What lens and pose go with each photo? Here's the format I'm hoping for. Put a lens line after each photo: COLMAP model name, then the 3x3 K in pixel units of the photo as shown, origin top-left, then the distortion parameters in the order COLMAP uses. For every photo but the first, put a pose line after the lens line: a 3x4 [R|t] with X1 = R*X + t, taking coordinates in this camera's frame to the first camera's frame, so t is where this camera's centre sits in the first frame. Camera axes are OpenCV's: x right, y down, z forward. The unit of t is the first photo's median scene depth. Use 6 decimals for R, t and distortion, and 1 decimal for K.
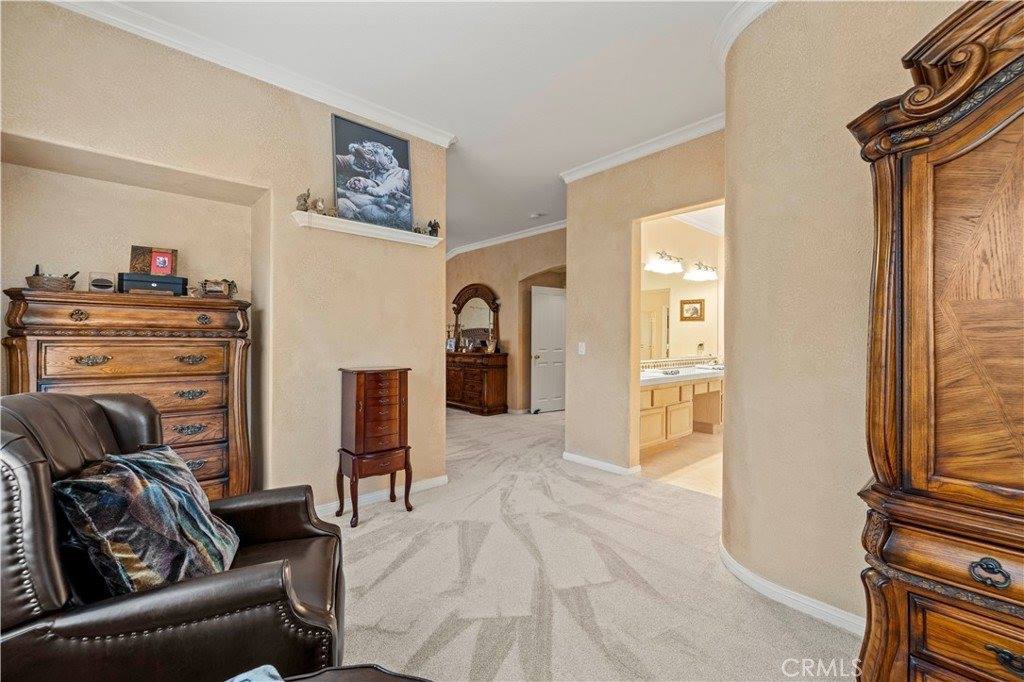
lens RADIAL K [[430.5, 0, 512.9], [0, 430.5, 342.2], [0, 0, 1]] dist [0.000261, -0.000197]
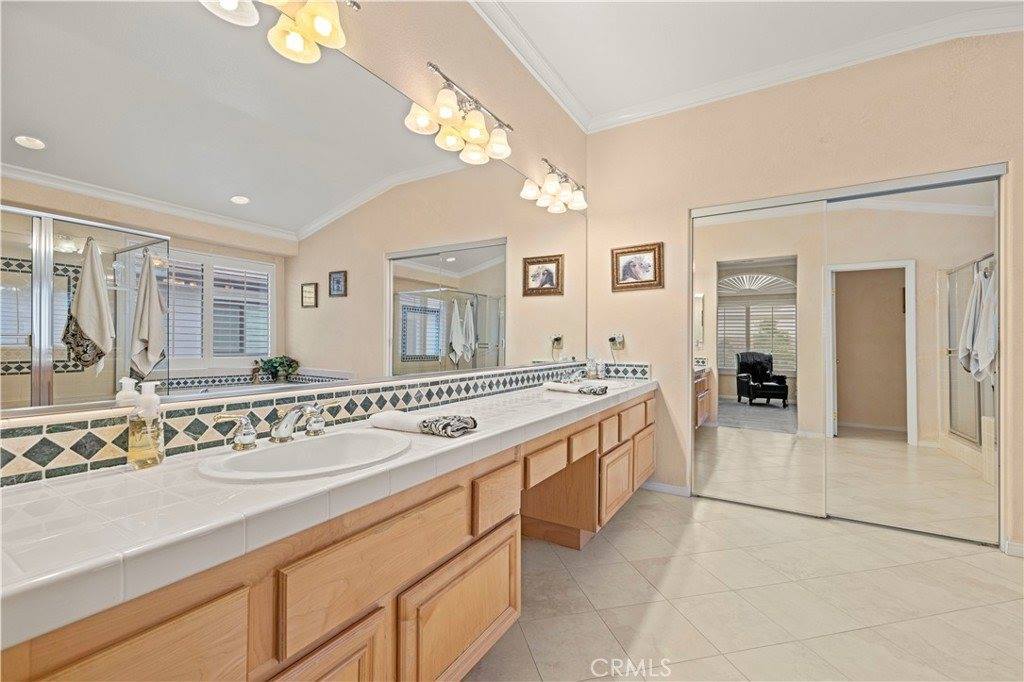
lens RADIAL K [[430.5, 0, 516.1], [0, 430.5, 339.8], [0, 0, 1]] dist [0.000261, -0.000197]
pose [[0.956029, 0.002402, 0.293264, 0.228213], [-0.000657, 0.999981, -0.006051, 0.009661], [-0.293273, 0.005592, 0.956012, 0.497797]]
